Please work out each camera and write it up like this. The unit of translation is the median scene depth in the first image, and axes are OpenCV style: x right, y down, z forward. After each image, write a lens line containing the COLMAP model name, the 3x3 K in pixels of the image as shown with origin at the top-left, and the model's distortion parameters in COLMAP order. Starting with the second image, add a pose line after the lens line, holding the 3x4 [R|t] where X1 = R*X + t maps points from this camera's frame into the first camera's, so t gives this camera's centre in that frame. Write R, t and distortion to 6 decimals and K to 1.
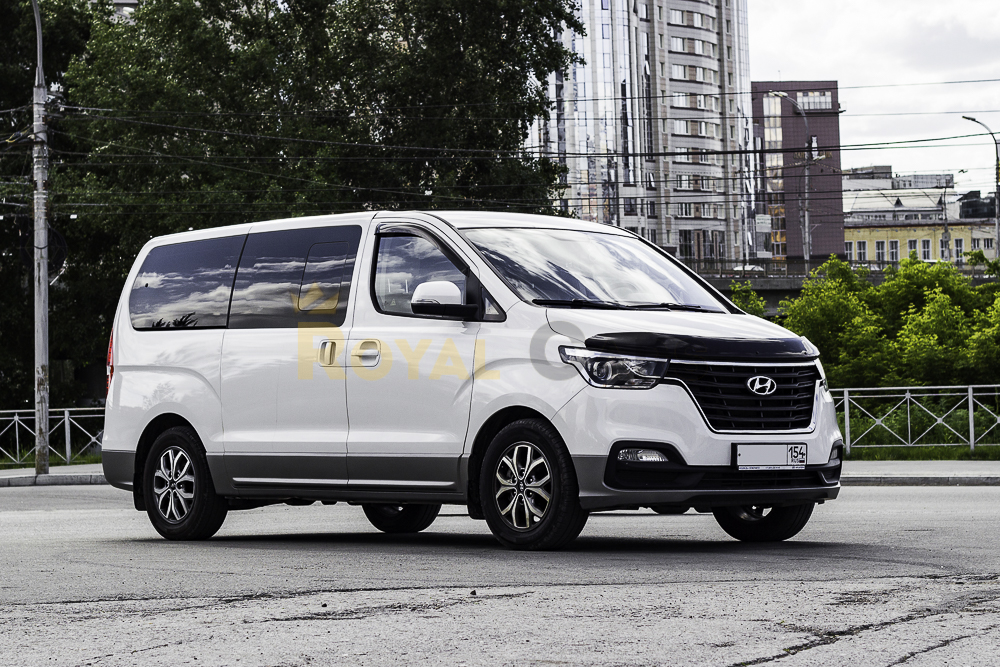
lens RADIAL K [[2345.4, 0, 500.0], [0, 2345.4, 333.5], [0, 0, 1]] dist [0.009316, 0.279163]
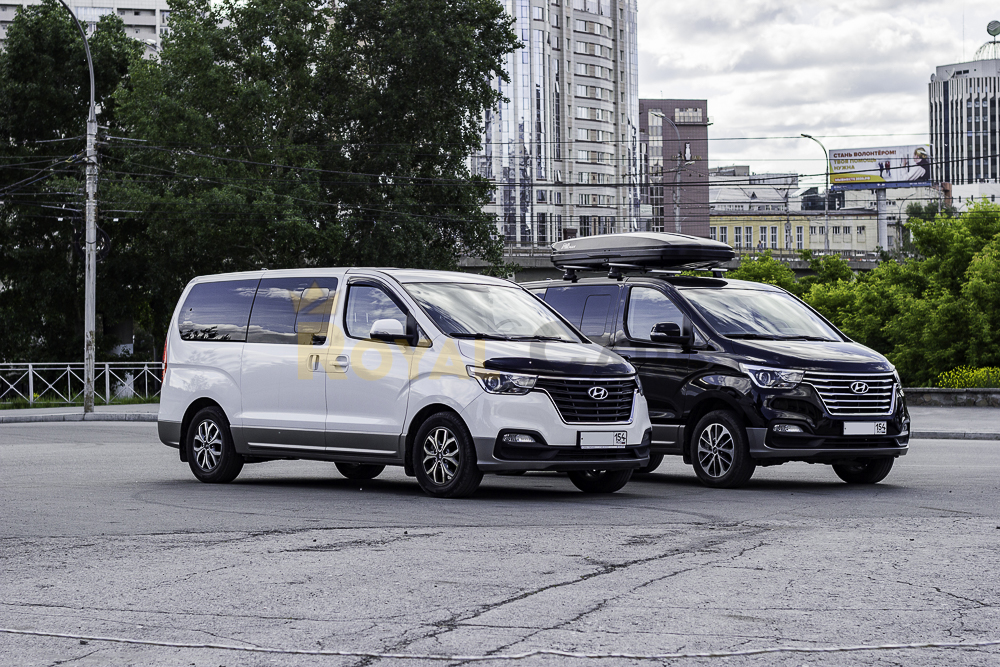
lens RADIAL K [[1847.8, 0, 500.0], [0, 1847.8, 333.5], [0, 0, 1]] dist [0.023850, -0.043036]
pose [[0.999174, 0.021260, 0.034639, 0.004688], [-0.021983, 0.999546, 0.020617, -0.039442], [-0.034185, -0.021362, 0.999187, -0.199481]]
